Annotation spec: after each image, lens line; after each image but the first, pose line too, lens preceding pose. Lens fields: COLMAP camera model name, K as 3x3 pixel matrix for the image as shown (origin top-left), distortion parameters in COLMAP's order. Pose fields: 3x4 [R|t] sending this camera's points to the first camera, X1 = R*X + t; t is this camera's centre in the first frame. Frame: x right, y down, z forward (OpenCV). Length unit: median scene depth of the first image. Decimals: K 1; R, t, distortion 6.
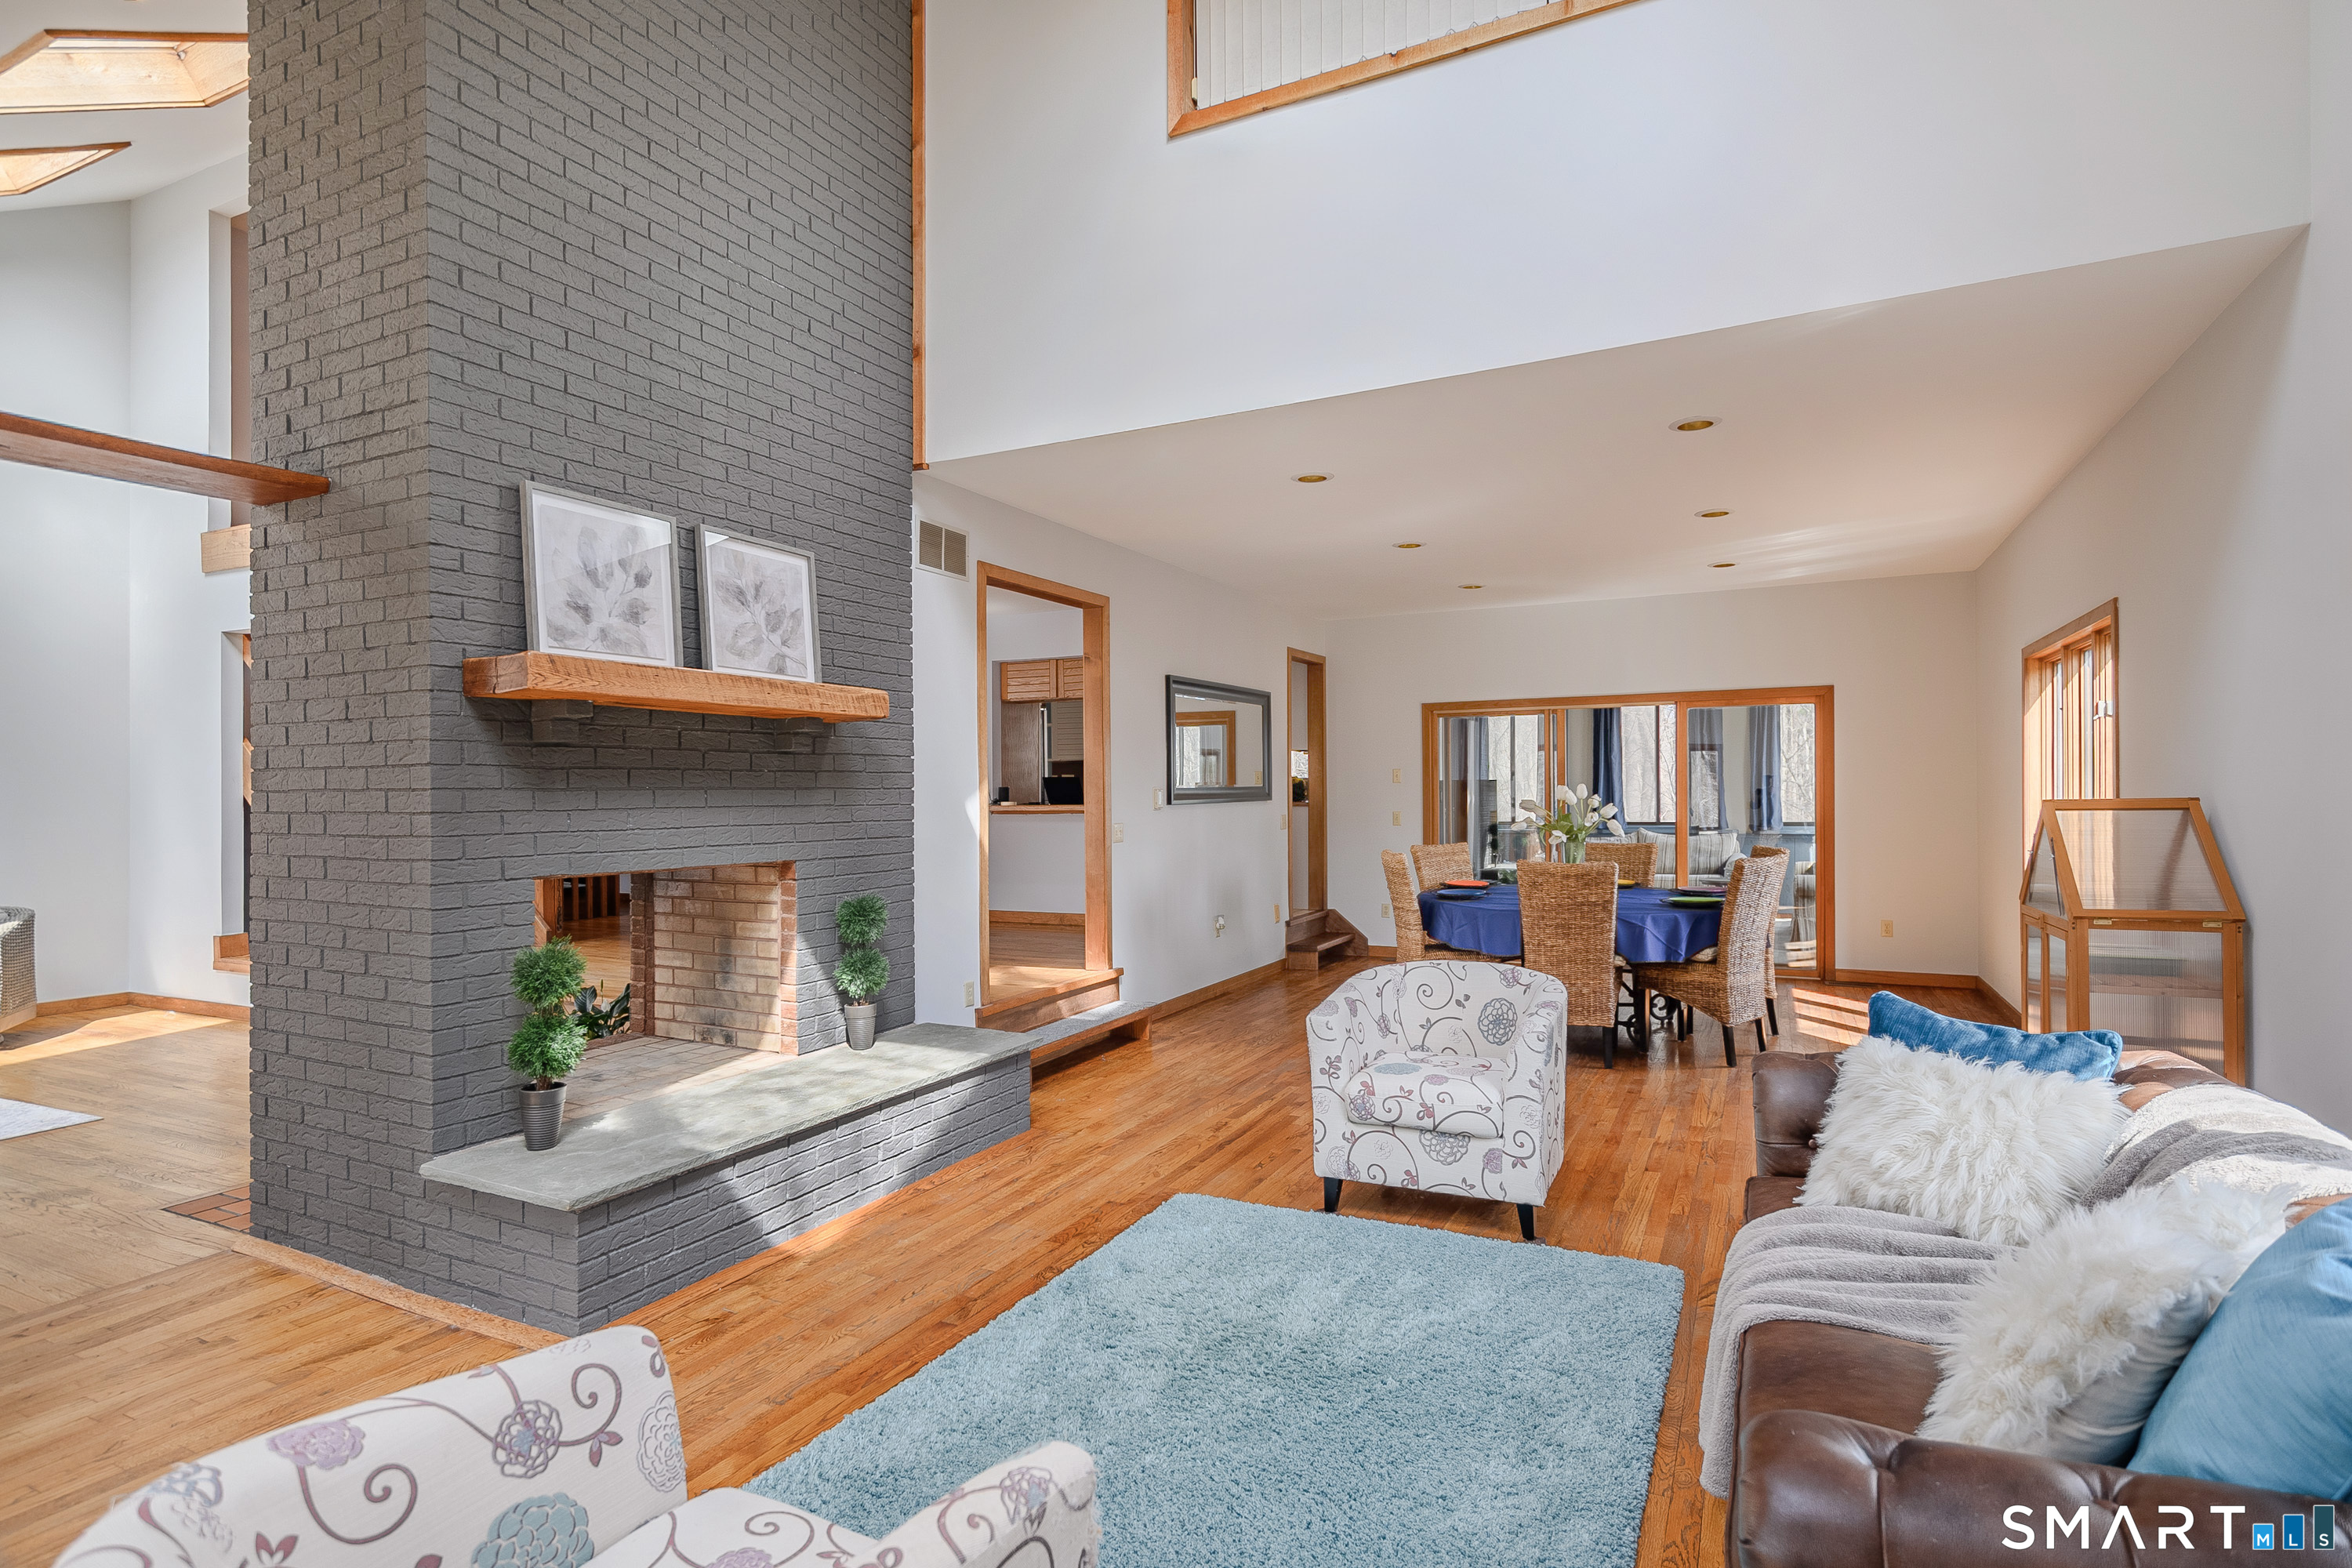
lens RADIAL K [[1201.0, 0, 1177.7], [0, 1201.0, 790.1], [0, 0, 1]] dist [0.005662, 0.002385]
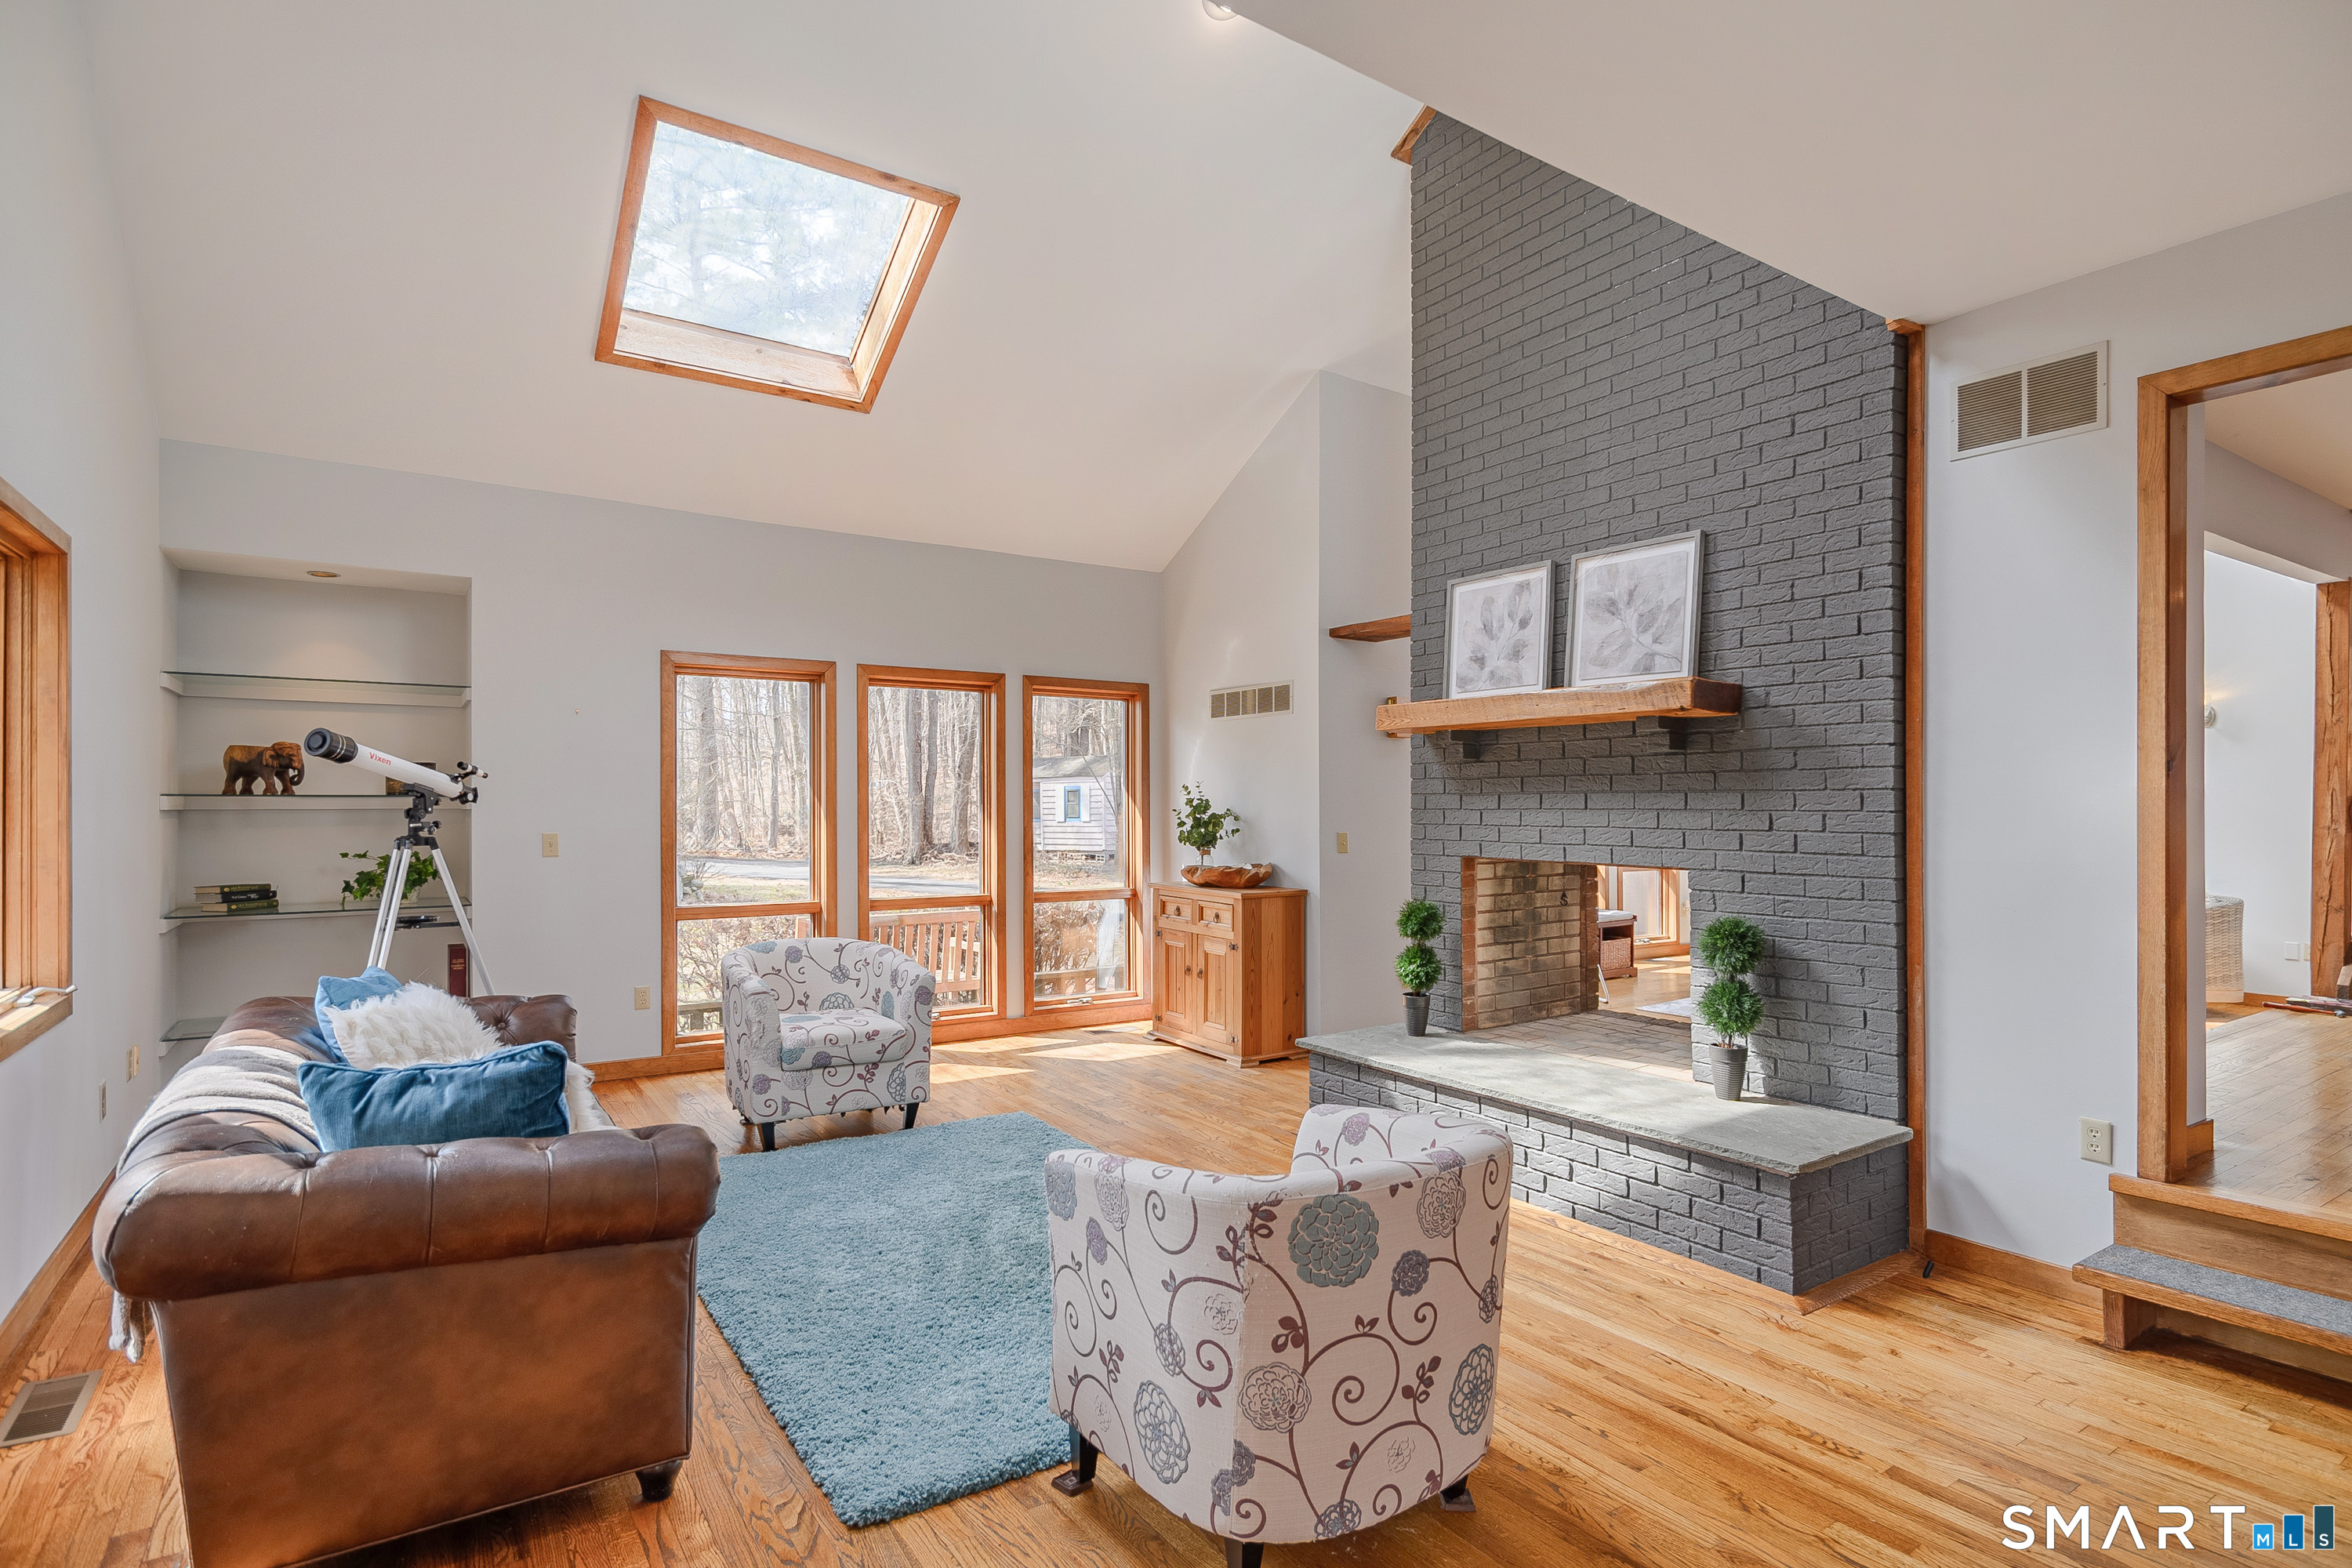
lens RADIAL K [[1201.0, 0, 1180.1], [0, 1201.0, 793.4], [0, 0, 1]] dist [0.005662, 0.002385]
pose [[-0.496785, 0.001317, -0.867873, 0.669836], [0.007879, 0.999964, -0.002992, 0.000119], [0.867838, -0.008325, -0.496778, 1.099780]]
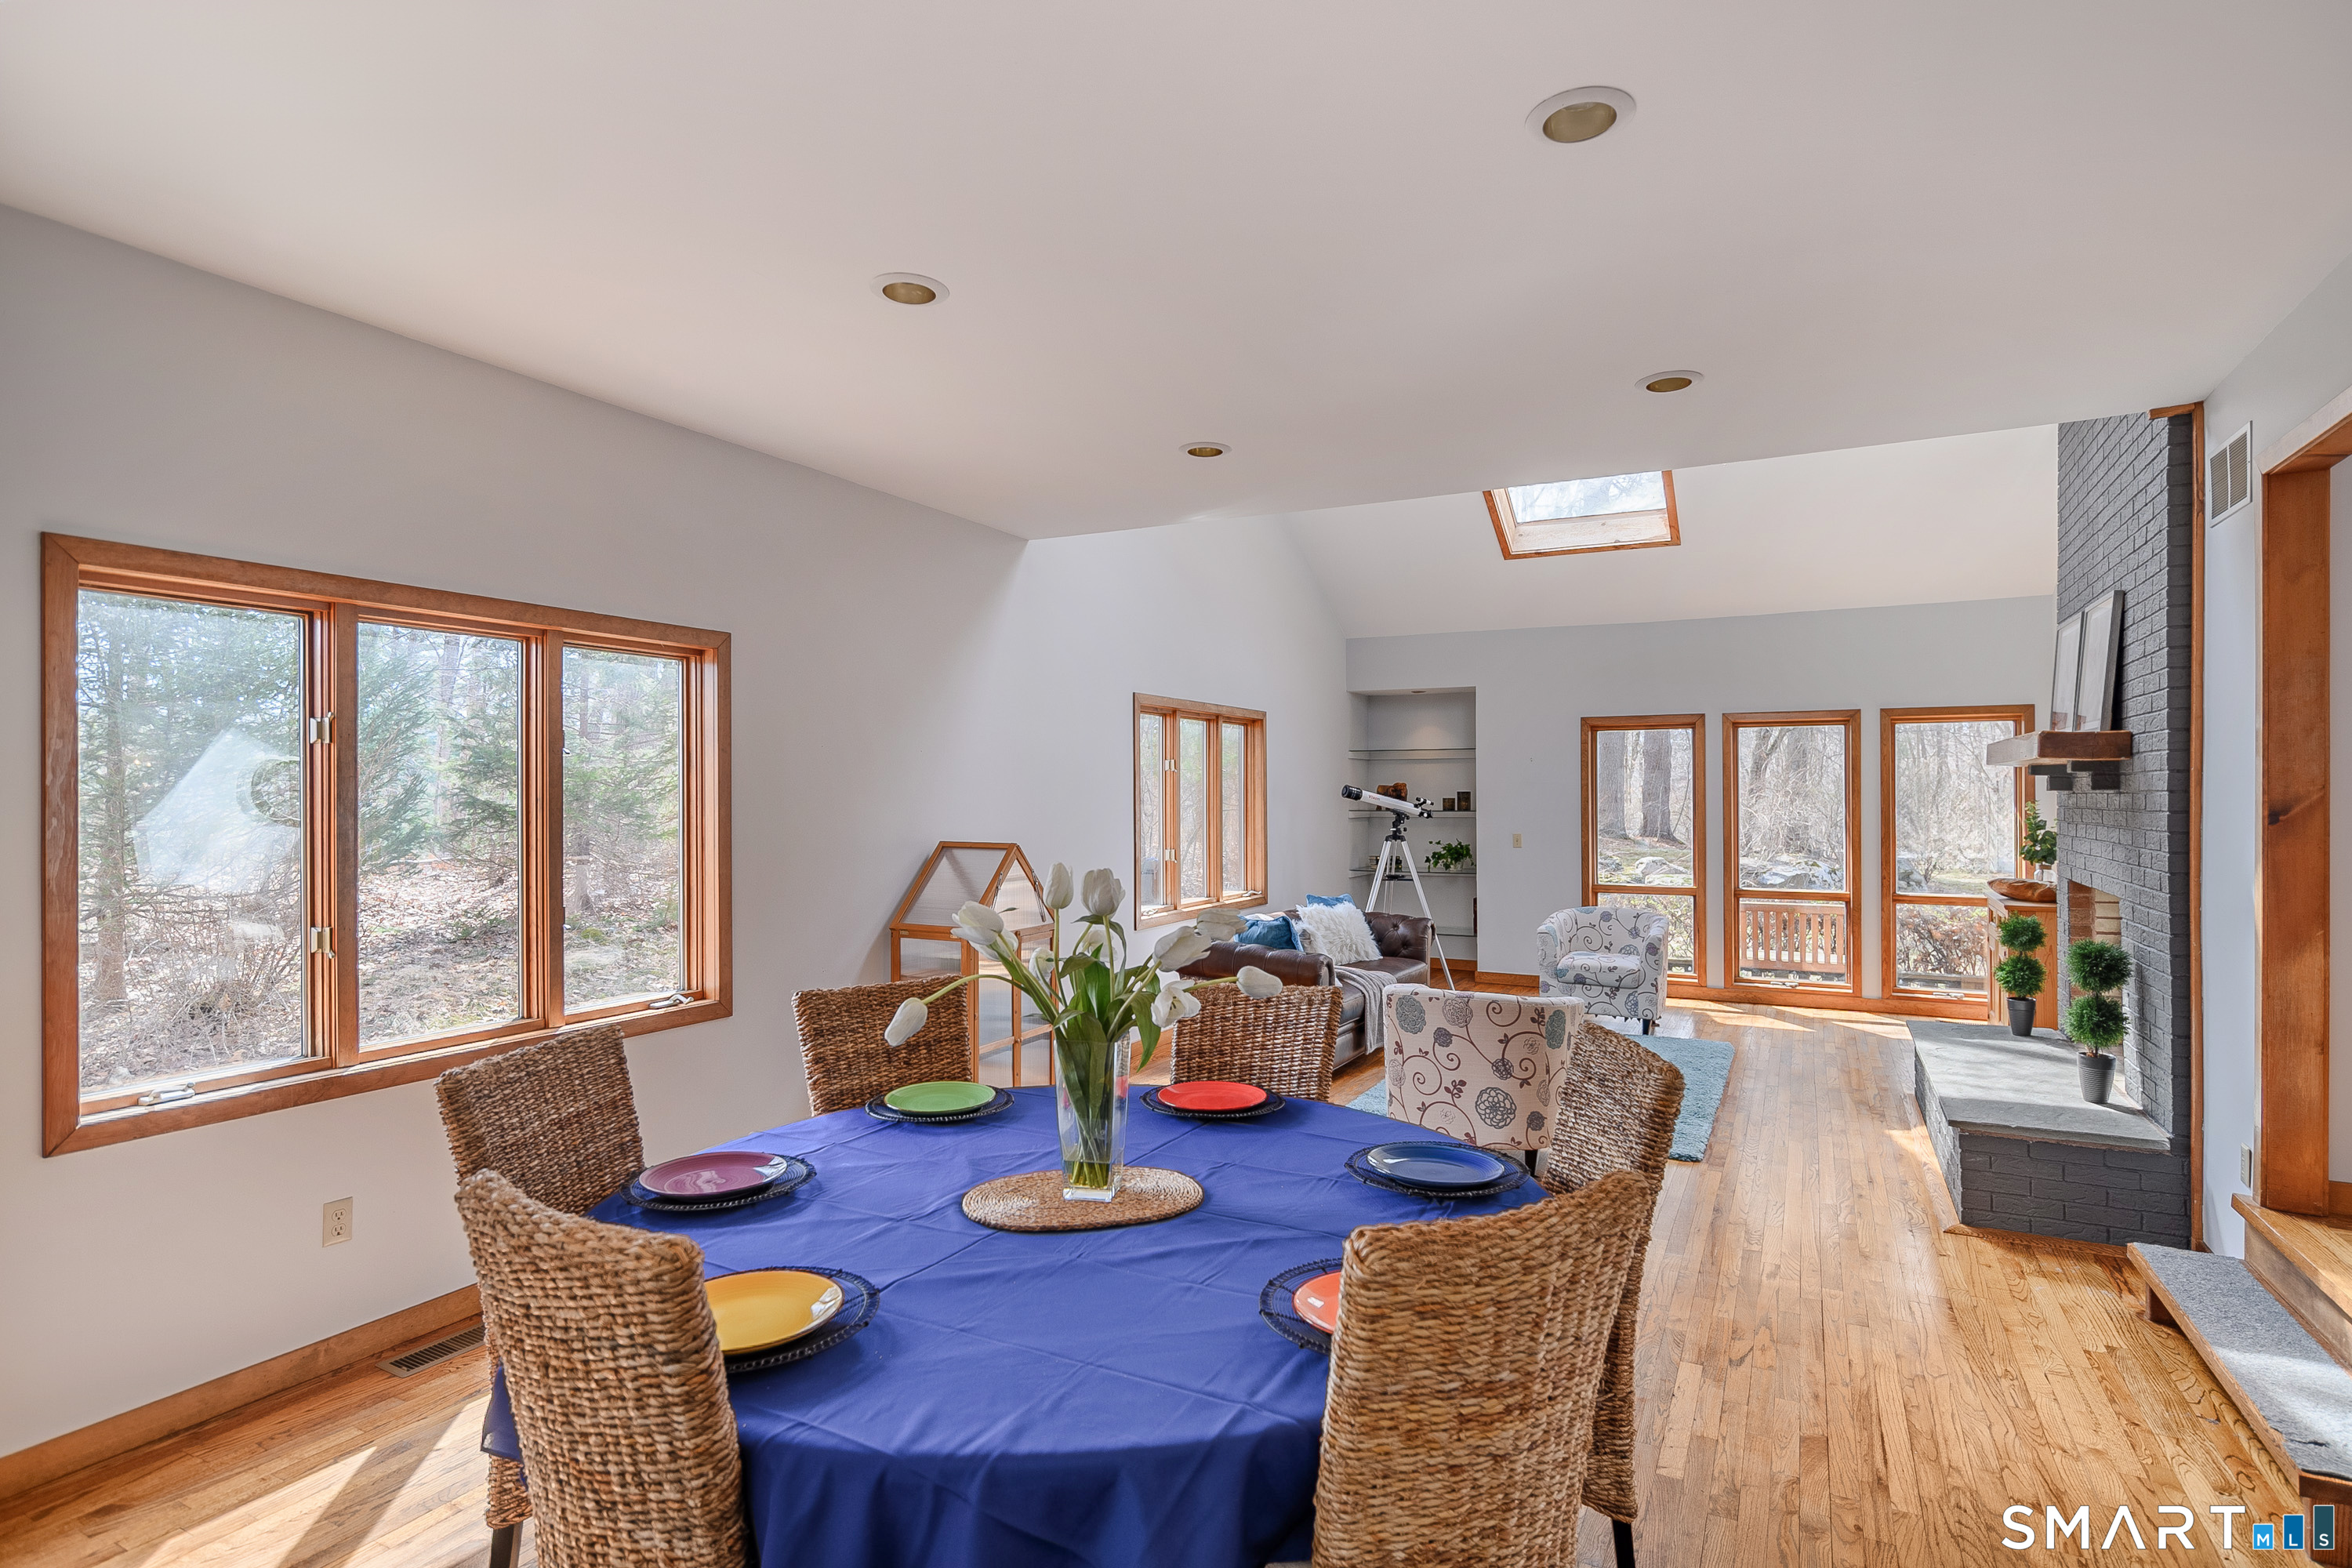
lens RADIAL K [[1201.0, 0, 1180.8], [0, 1201.0, 792.9], [0, 0, 1]] dist [0.005662, 0.002385]
pose [[-0.999598, 0.011727, 0.025827, 0.442910], [0.011600, 0.999920, -0.005048, -0.034097], [-0.025884, -0.004746, -0.999654, 2.001611]]
